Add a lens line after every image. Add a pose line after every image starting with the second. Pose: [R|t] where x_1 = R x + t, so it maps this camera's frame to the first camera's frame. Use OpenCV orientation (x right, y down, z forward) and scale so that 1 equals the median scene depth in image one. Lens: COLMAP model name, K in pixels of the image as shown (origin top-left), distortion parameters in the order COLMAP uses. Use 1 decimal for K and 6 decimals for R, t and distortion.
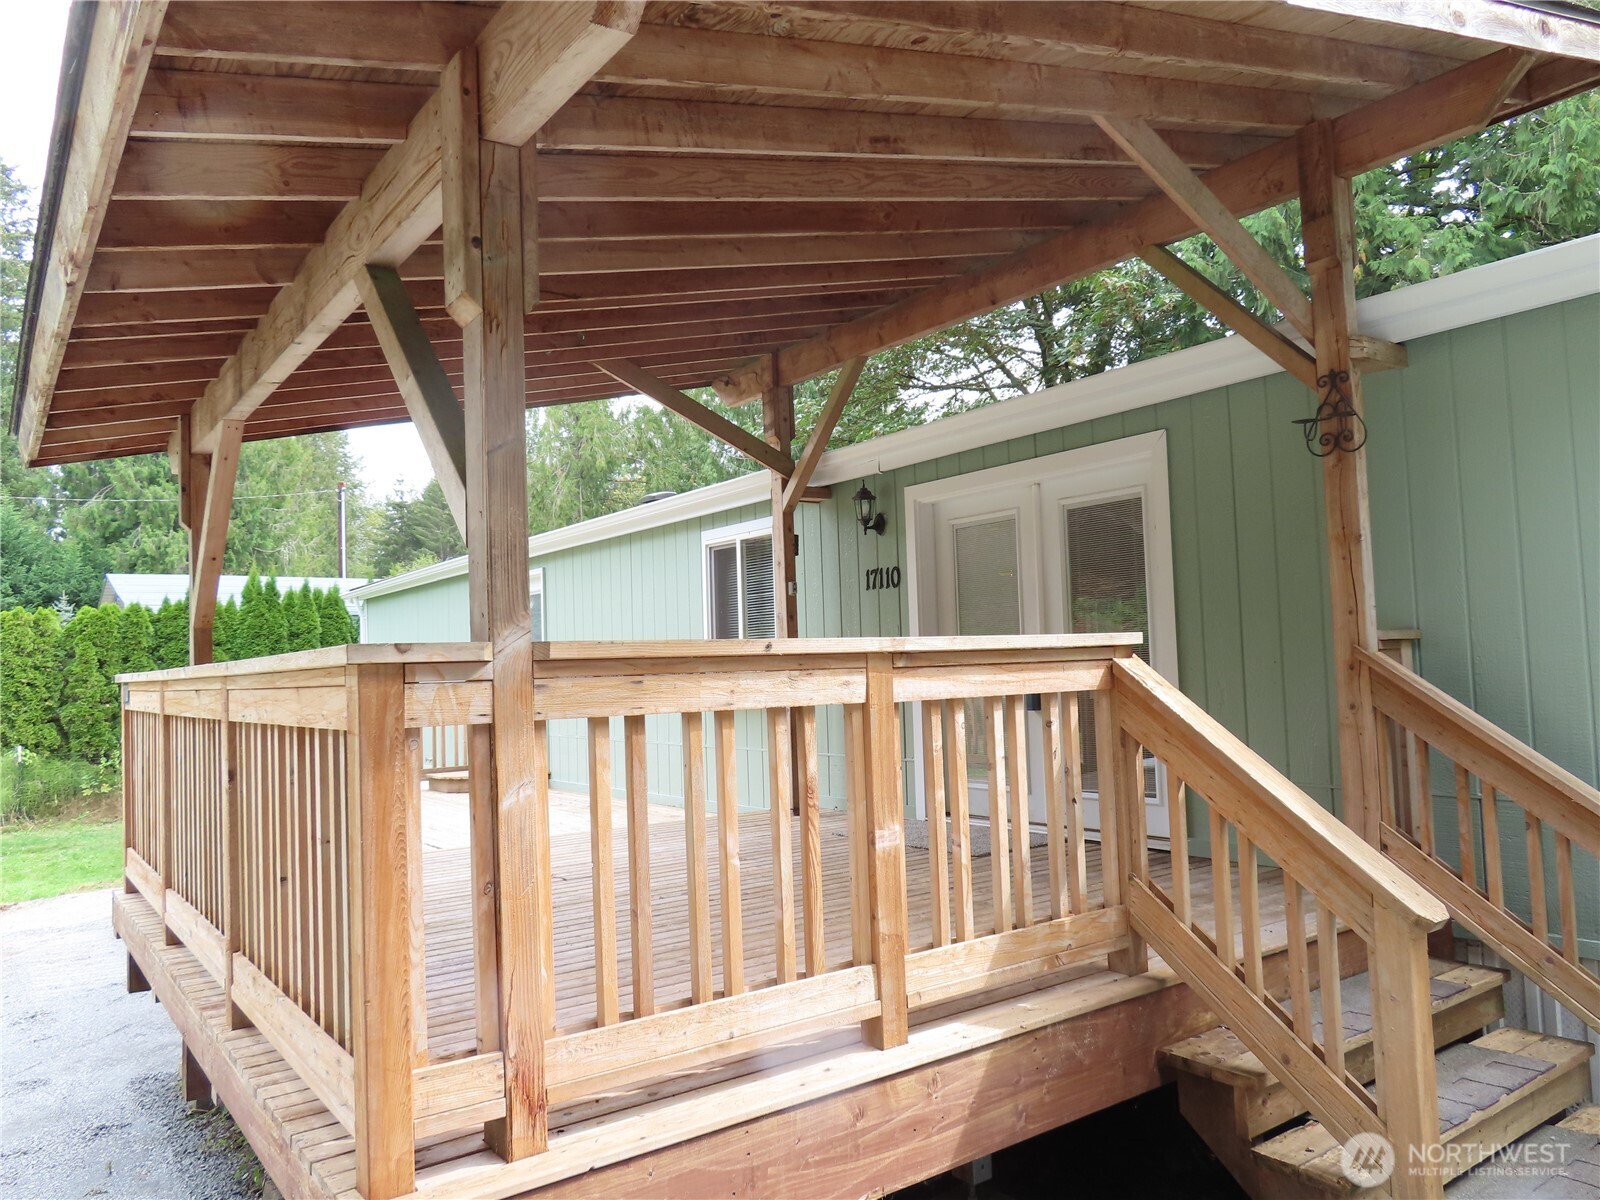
lens RADIAL K [[1130.0, 0, 800.0], [0, 1130.0, 600.0], [0, 0, 1]] dist [-0.003813, 0.001958]
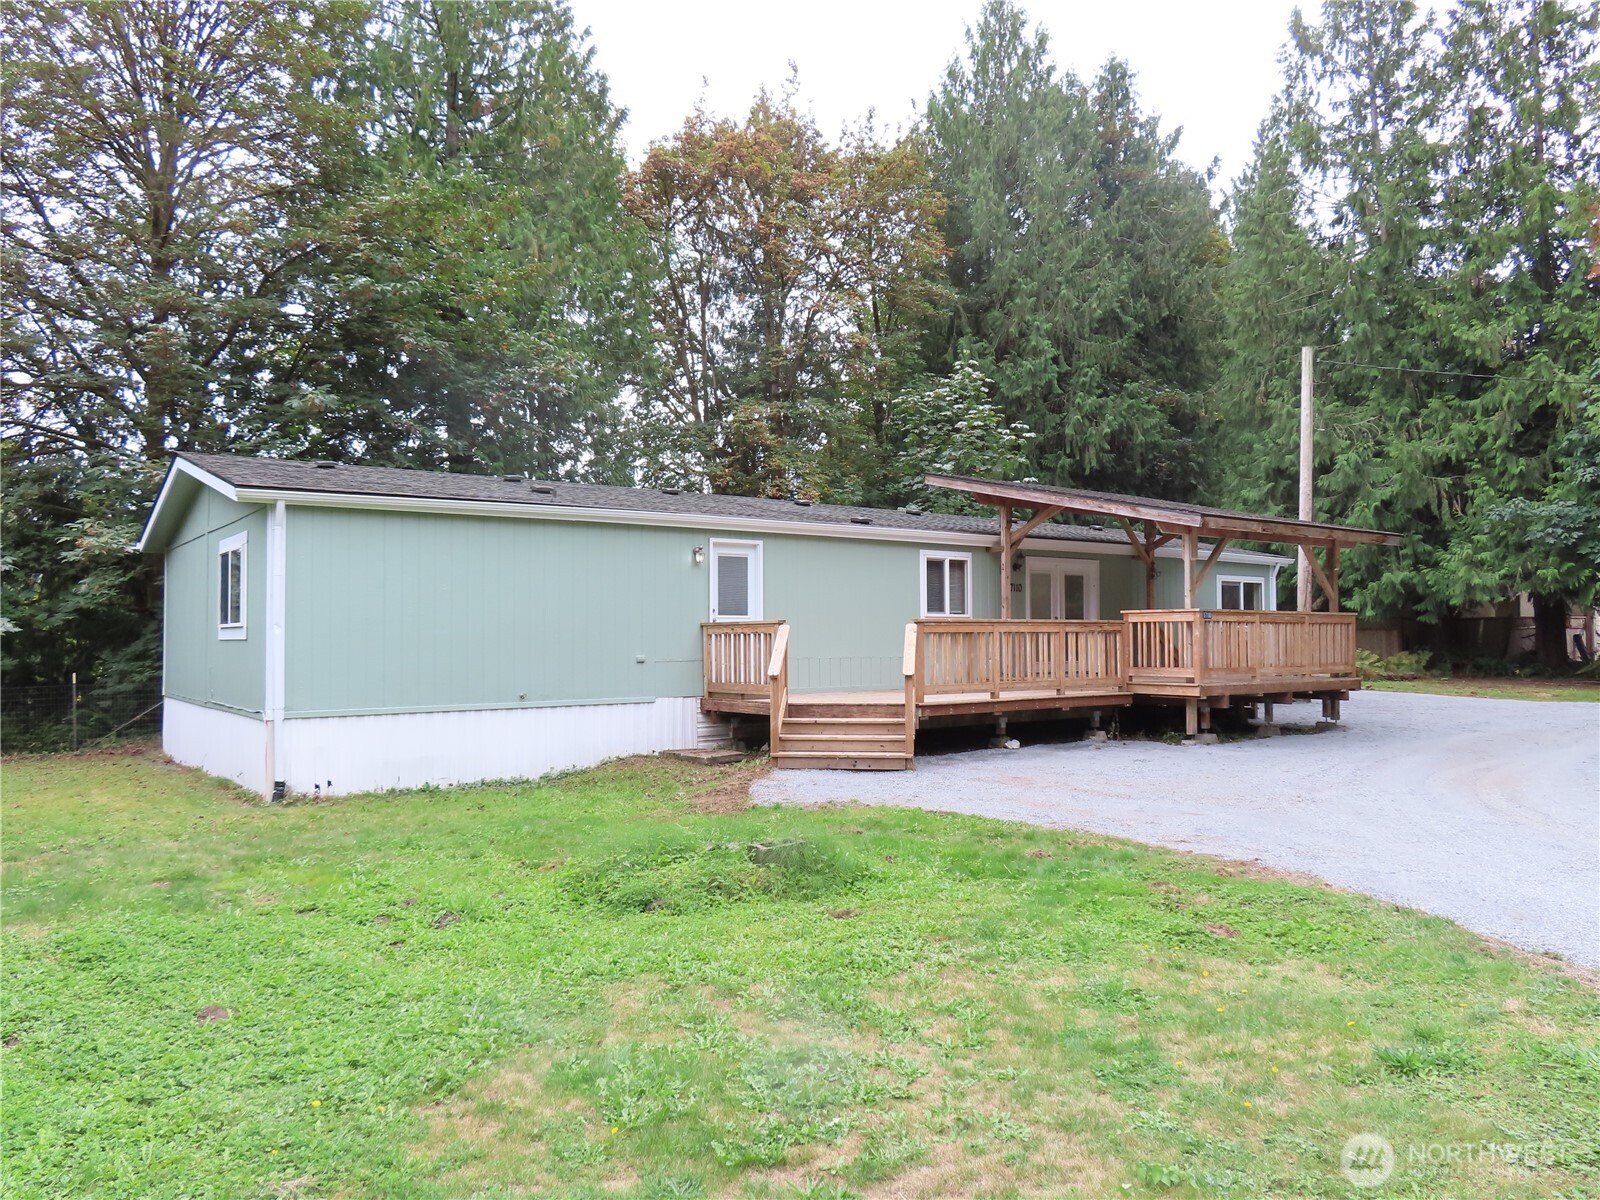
lens RADIAL K [[1130.0, 0, 800.0], [0, 1130.0, 600.0], [0, 0, 1]] dist [-0.003813, 0.001958]
pose [[-0.002835, 0.079398, 0.996839, -2.565001], [-0.049117, 0.995629, -0.079441, 0.244240], [-0.998789, -0.049187, 0.001077, 1.500168]]
